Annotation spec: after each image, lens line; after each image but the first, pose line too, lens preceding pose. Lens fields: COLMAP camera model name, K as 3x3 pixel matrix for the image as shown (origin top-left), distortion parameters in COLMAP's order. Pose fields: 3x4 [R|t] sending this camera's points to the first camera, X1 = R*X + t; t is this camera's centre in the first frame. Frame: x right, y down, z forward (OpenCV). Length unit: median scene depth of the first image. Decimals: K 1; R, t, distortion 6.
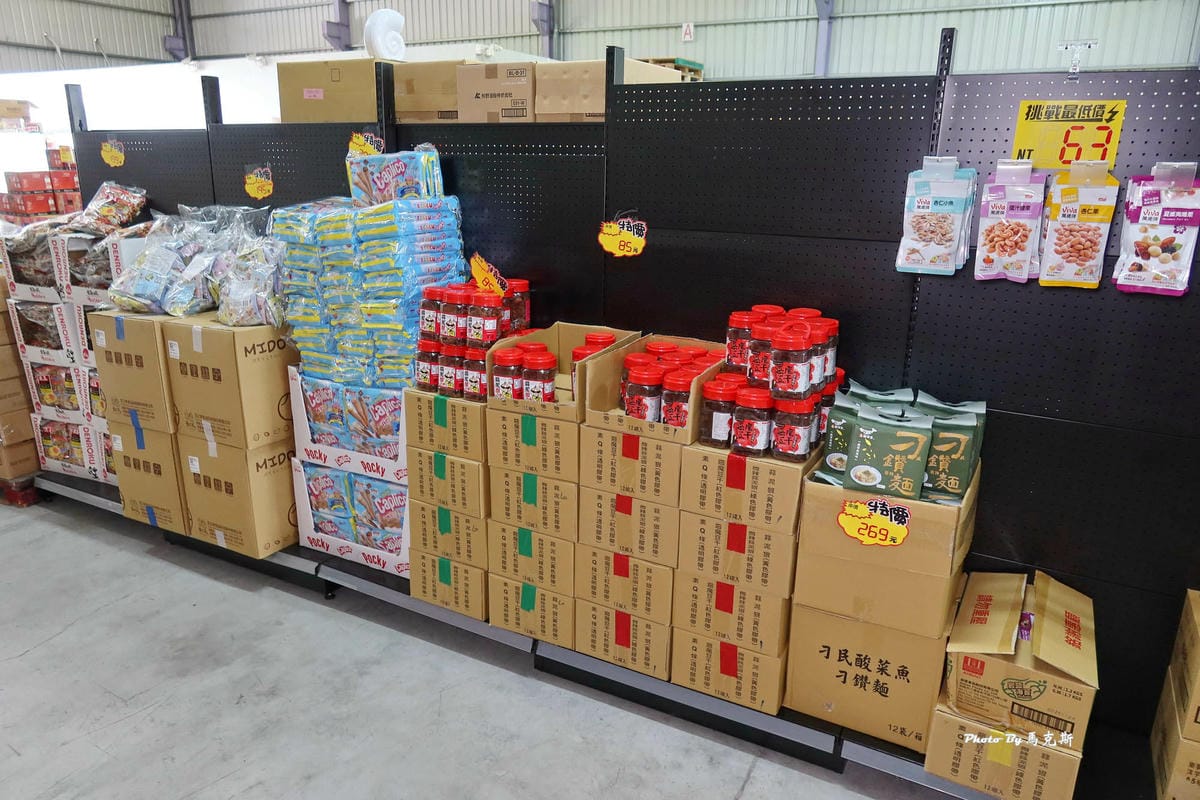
lens RADIAL K [[824.6, 0, 600.0], [0, 824.6, 400.0], [0, 0, 1]] dist [0.003211, -0.002103]
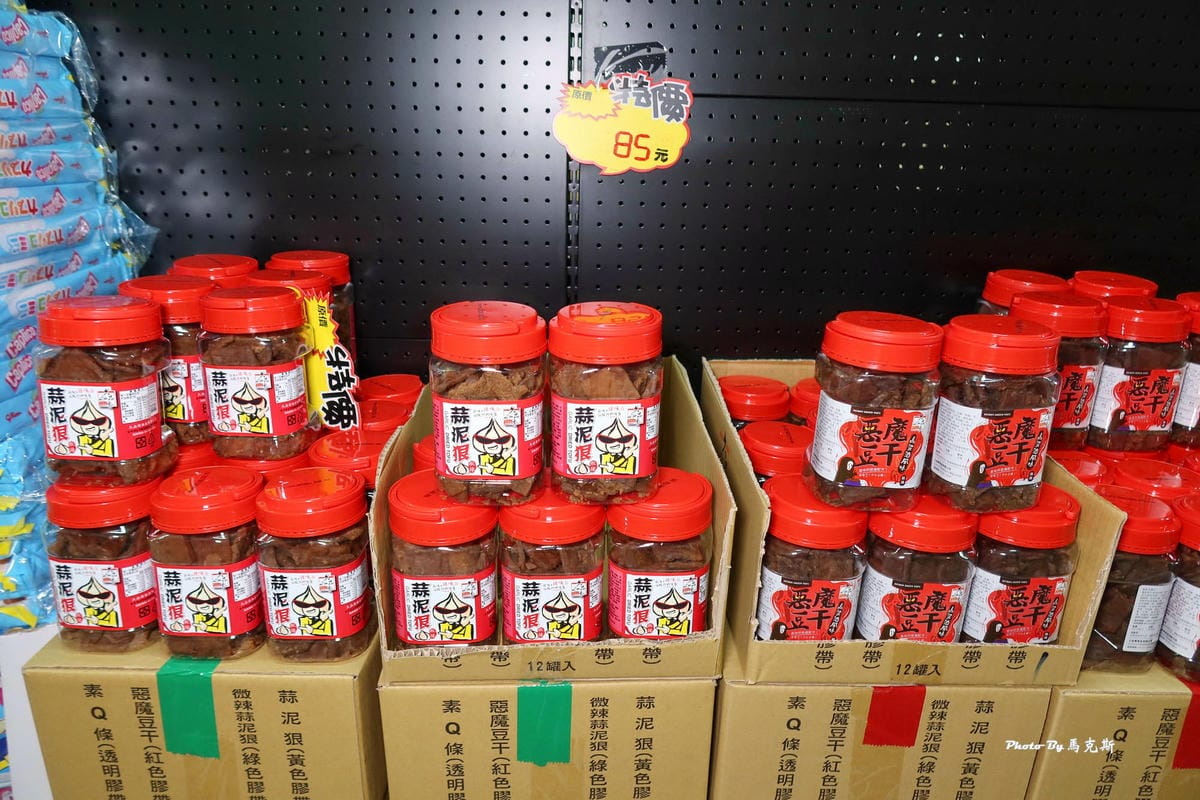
lens RADIAL K [[824.6, 0, 600.0], [0, 824.6, 400.0], [0, 0, 1]] dist [0.003211, -0.002103]
pose [[0.871079, -0.157091, 0.465343, -0.184643], [0.128239, 0.987349, 0.093258, -0.107276], [-0.474106, -0.021560, 0.880204, 0.666766]]
